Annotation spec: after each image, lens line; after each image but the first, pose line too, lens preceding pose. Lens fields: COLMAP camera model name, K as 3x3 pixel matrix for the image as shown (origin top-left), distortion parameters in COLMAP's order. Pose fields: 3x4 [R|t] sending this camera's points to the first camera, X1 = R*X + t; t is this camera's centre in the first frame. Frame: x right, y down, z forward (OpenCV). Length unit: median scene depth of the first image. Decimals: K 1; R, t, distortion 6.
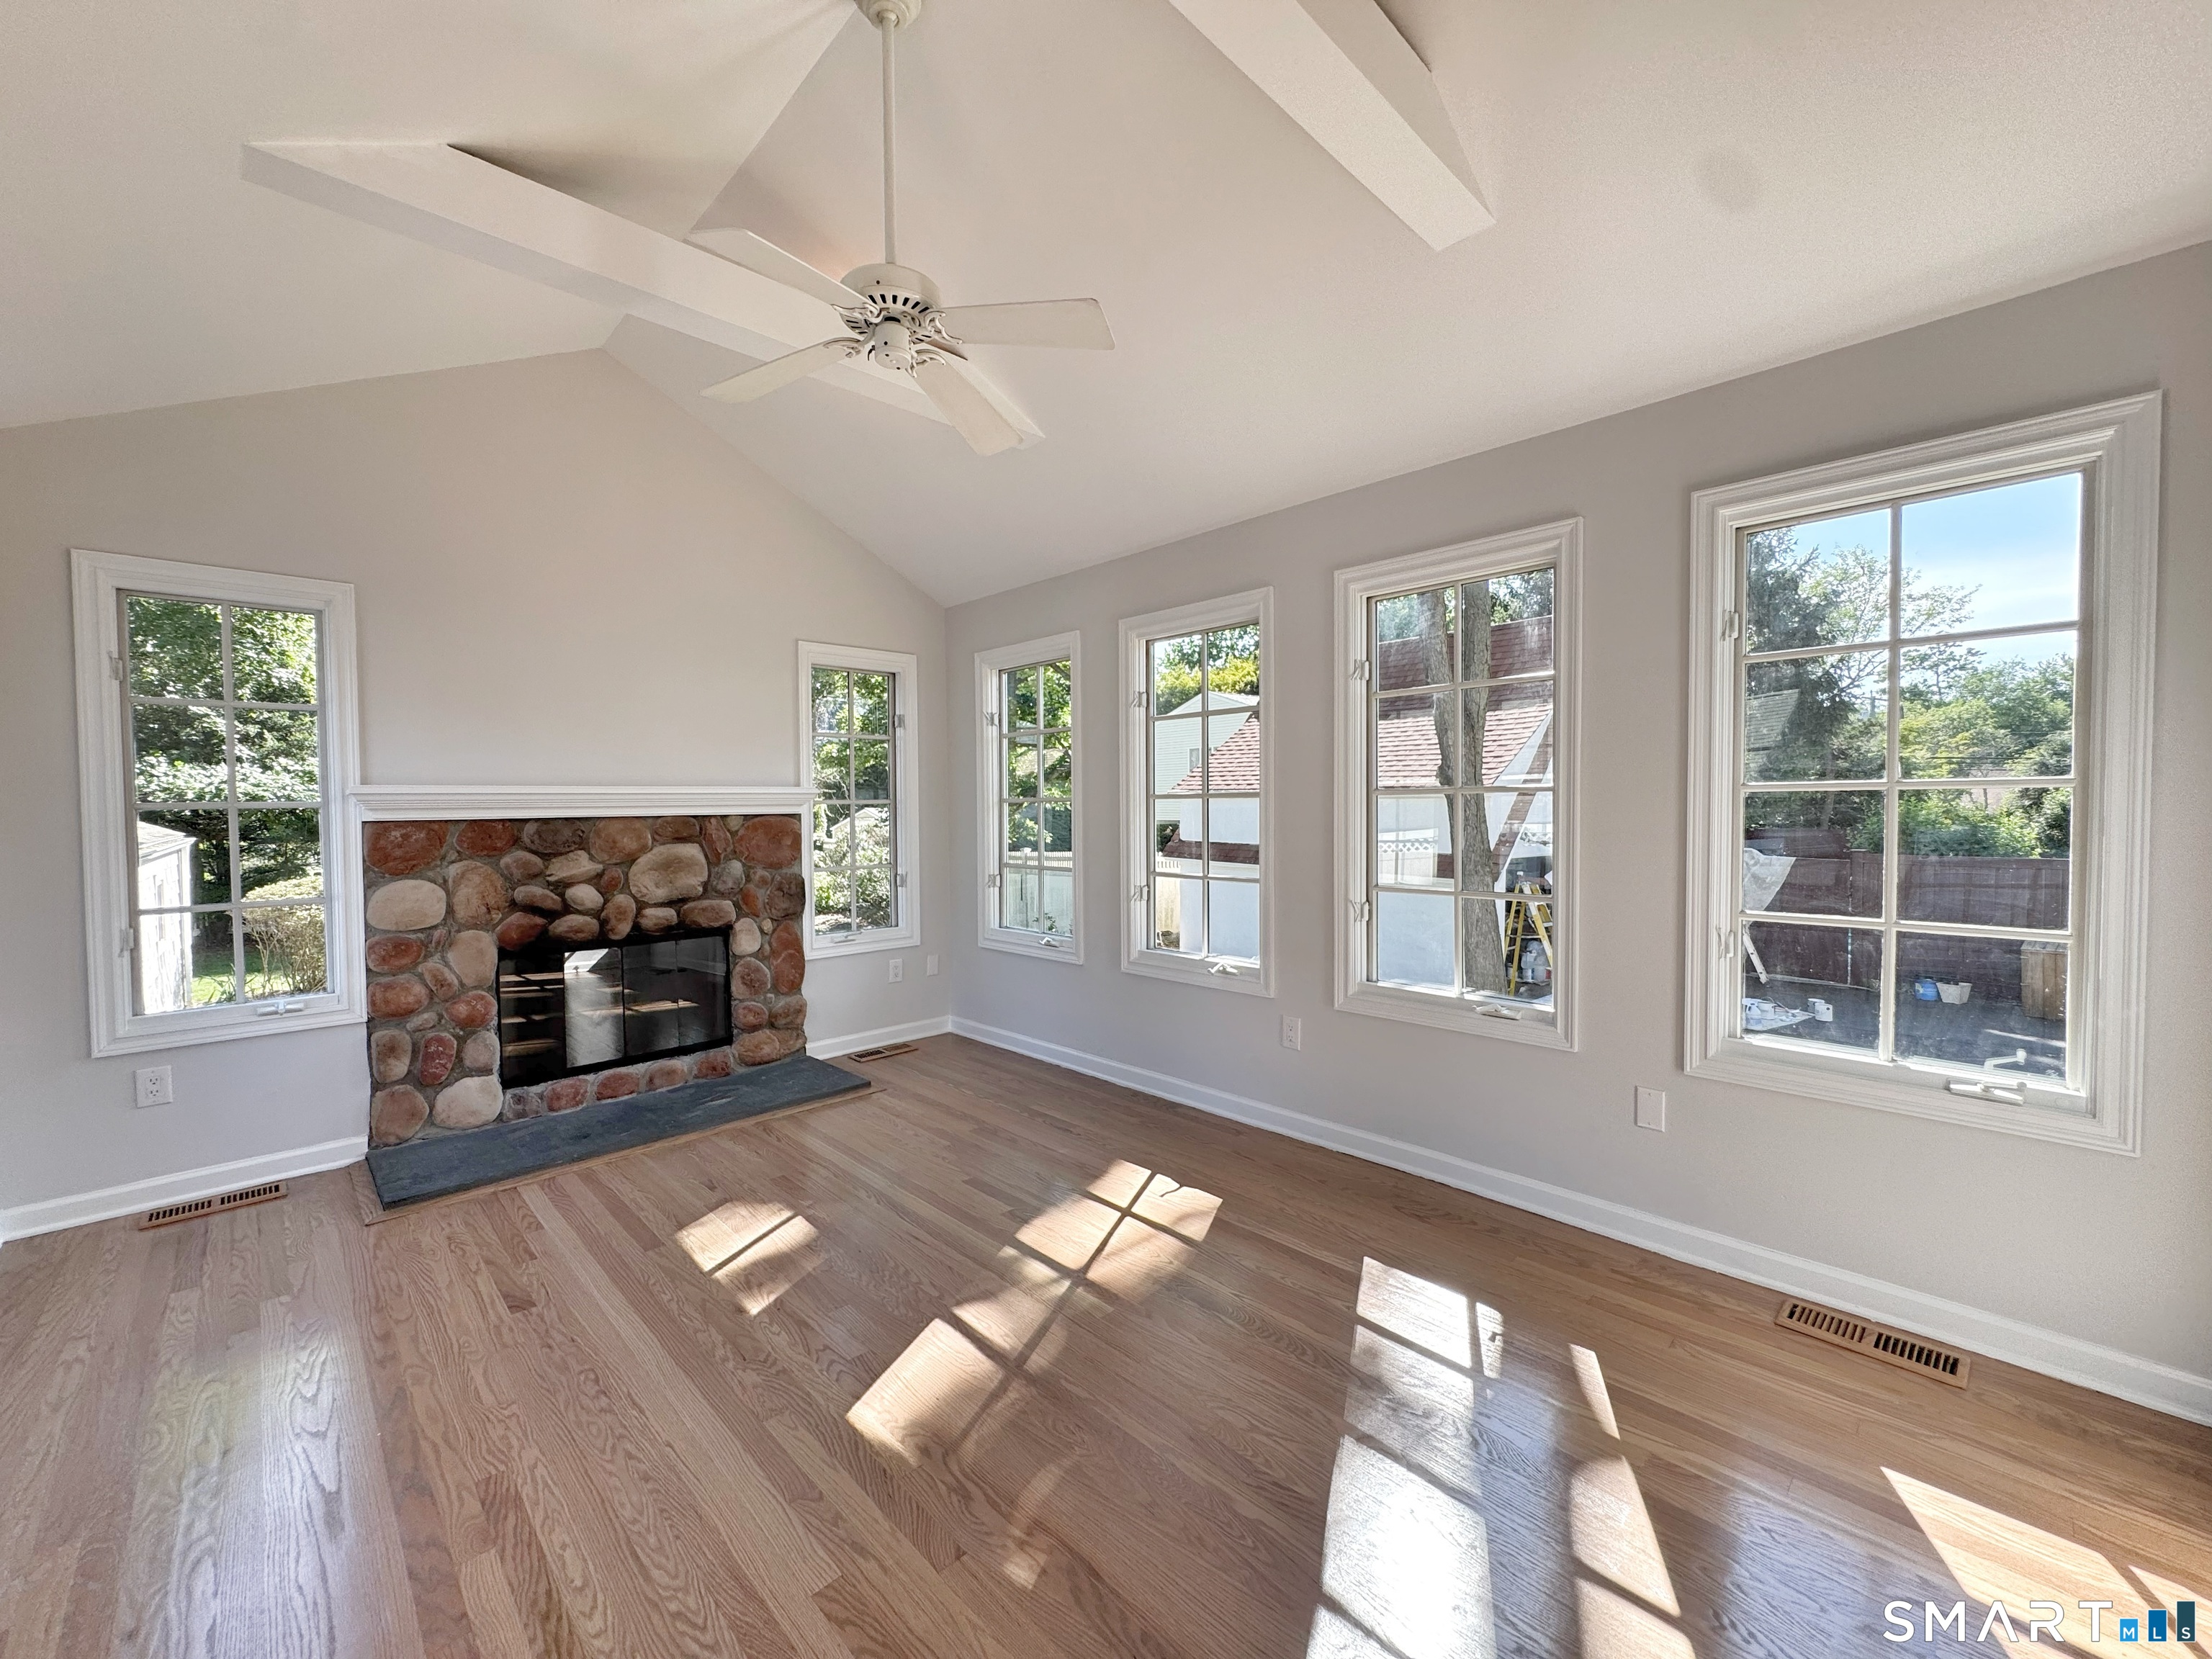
lens RADIAL K [[882.6, 0, 1105.6], [0, 882.6, 827.5], [0, 0, 1]] dist [-0.001618, 0.000108]
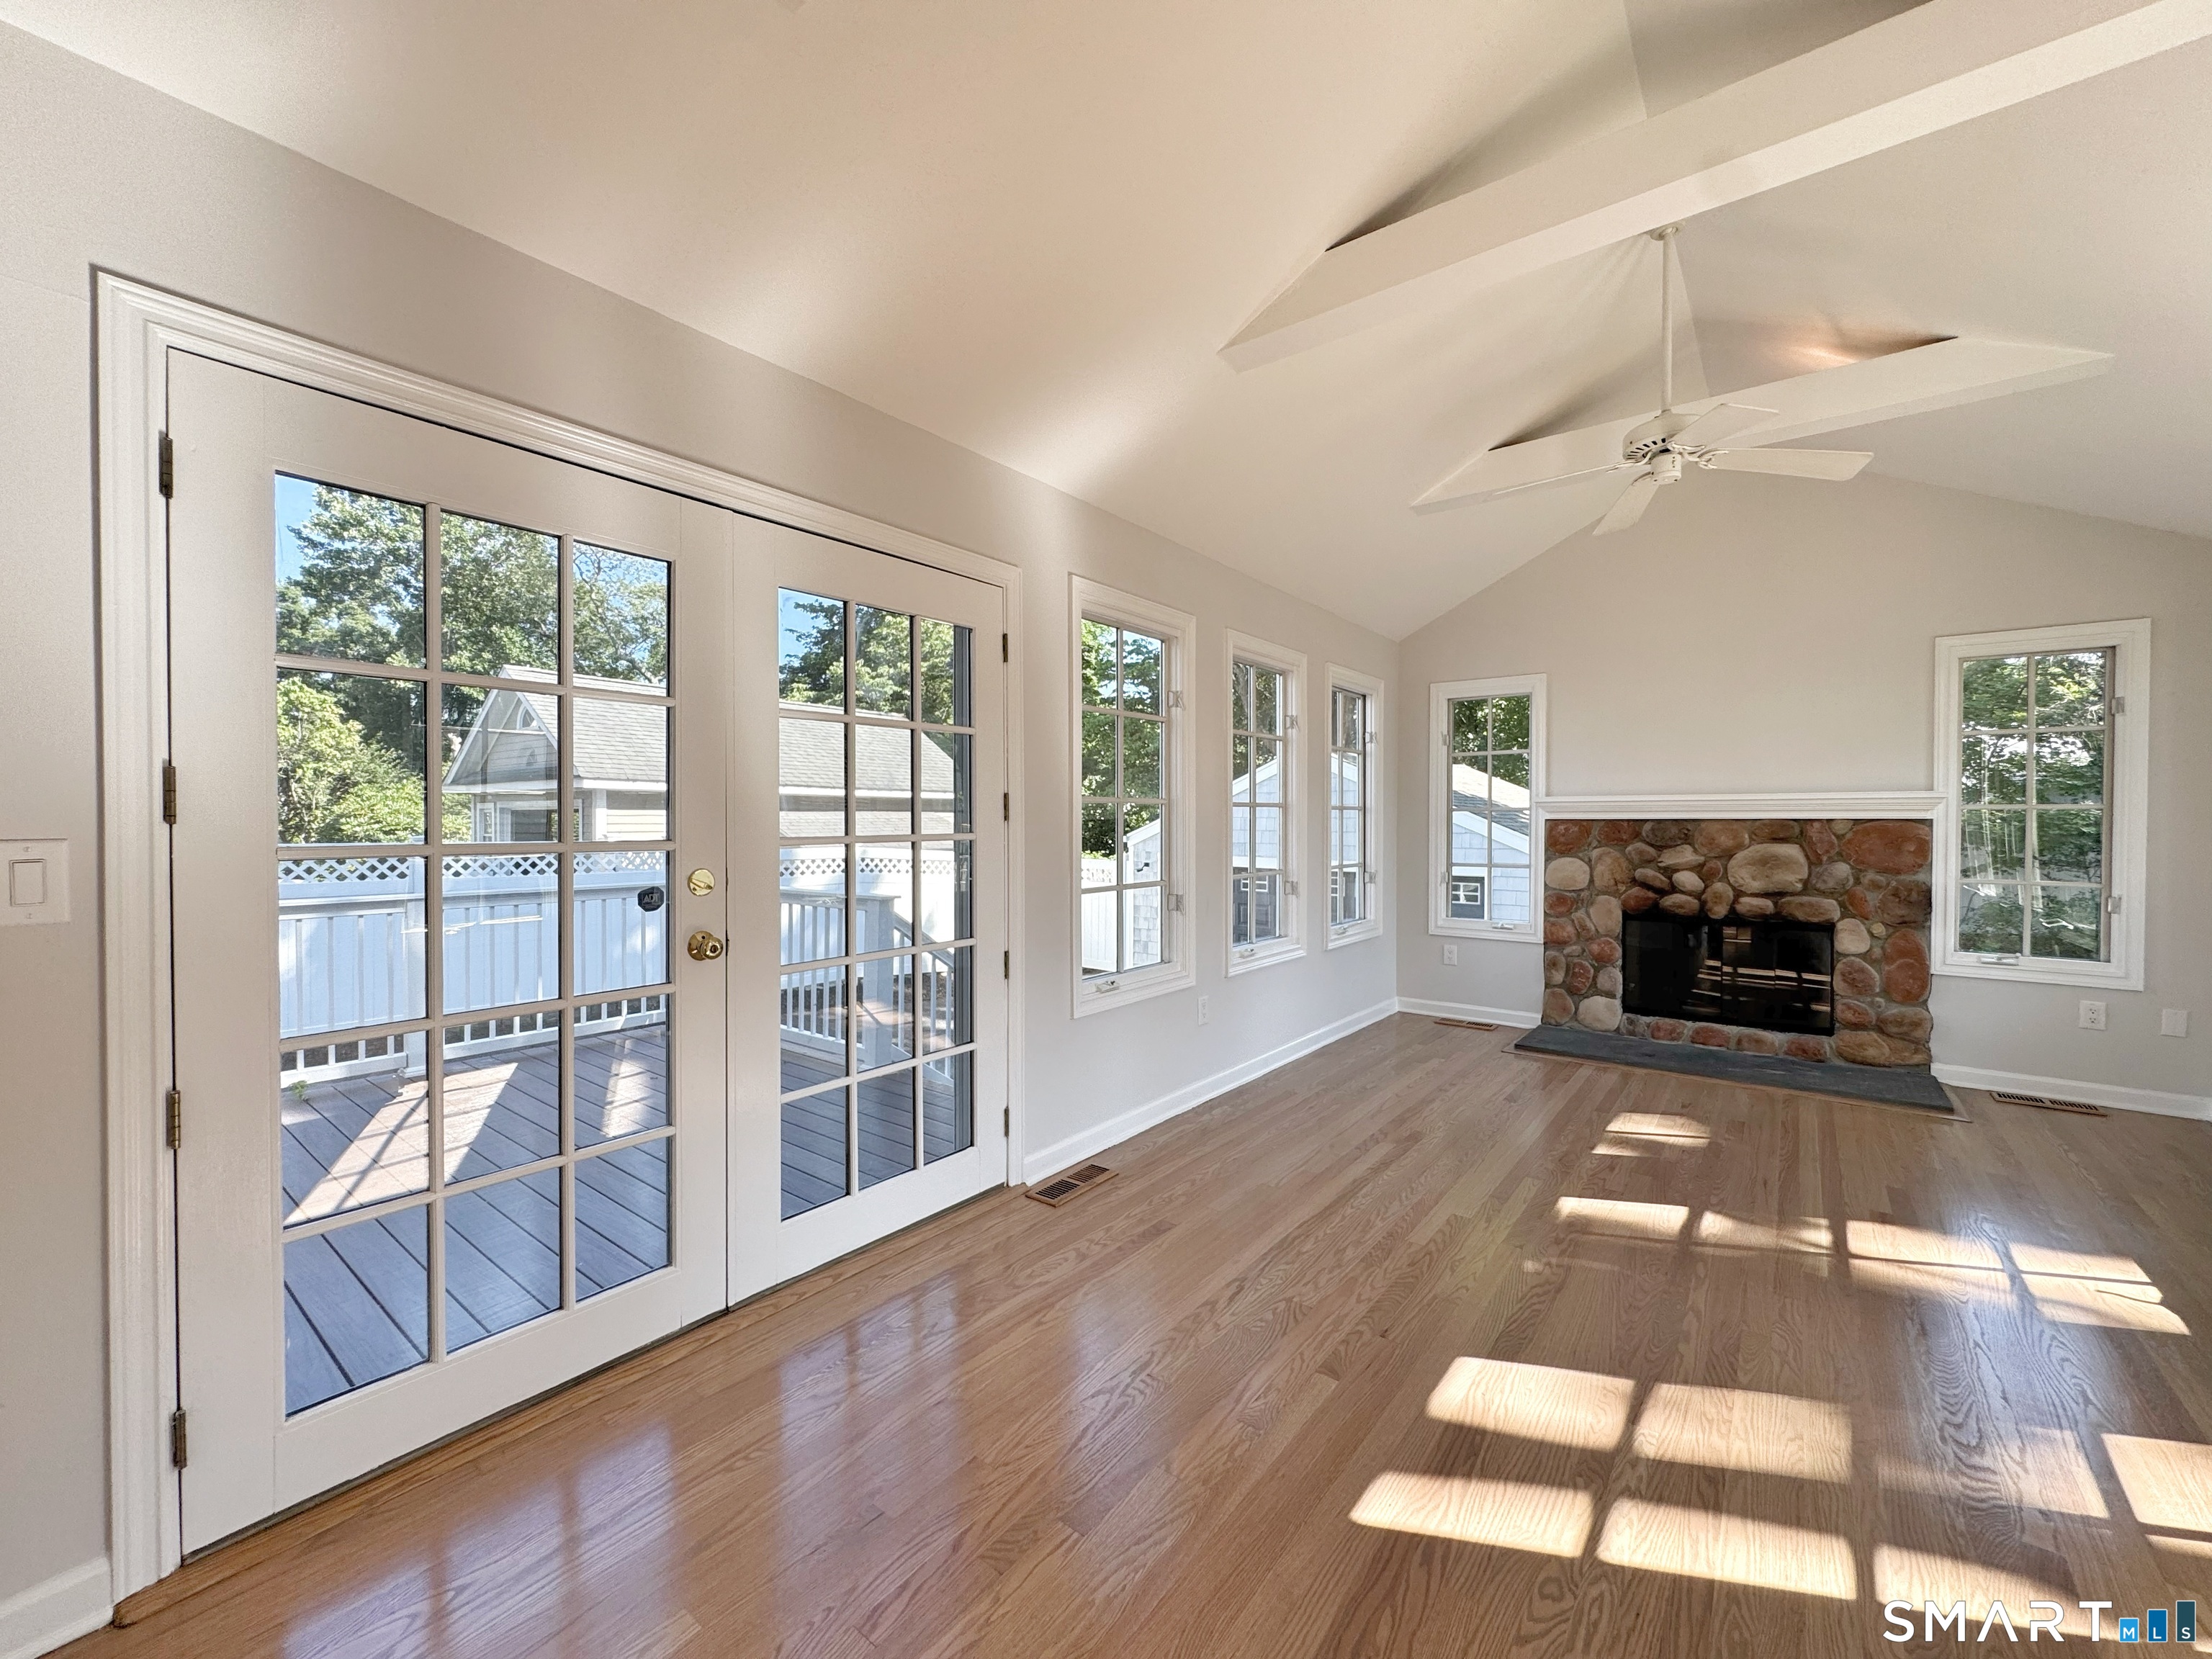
lens RADIAL K [[882.6, 0, 1102.8], [0, 882.6, 826.1], [0, 0, 1]] dist [-0.001618, 0.000108]
pose [[0.135036, 0.016699, -0.990700, 0.583866], [-0.030093, 0.999466, 0.012745, 0.008299], [0.990384, 0.028093, 0.135466, -0.018534]]
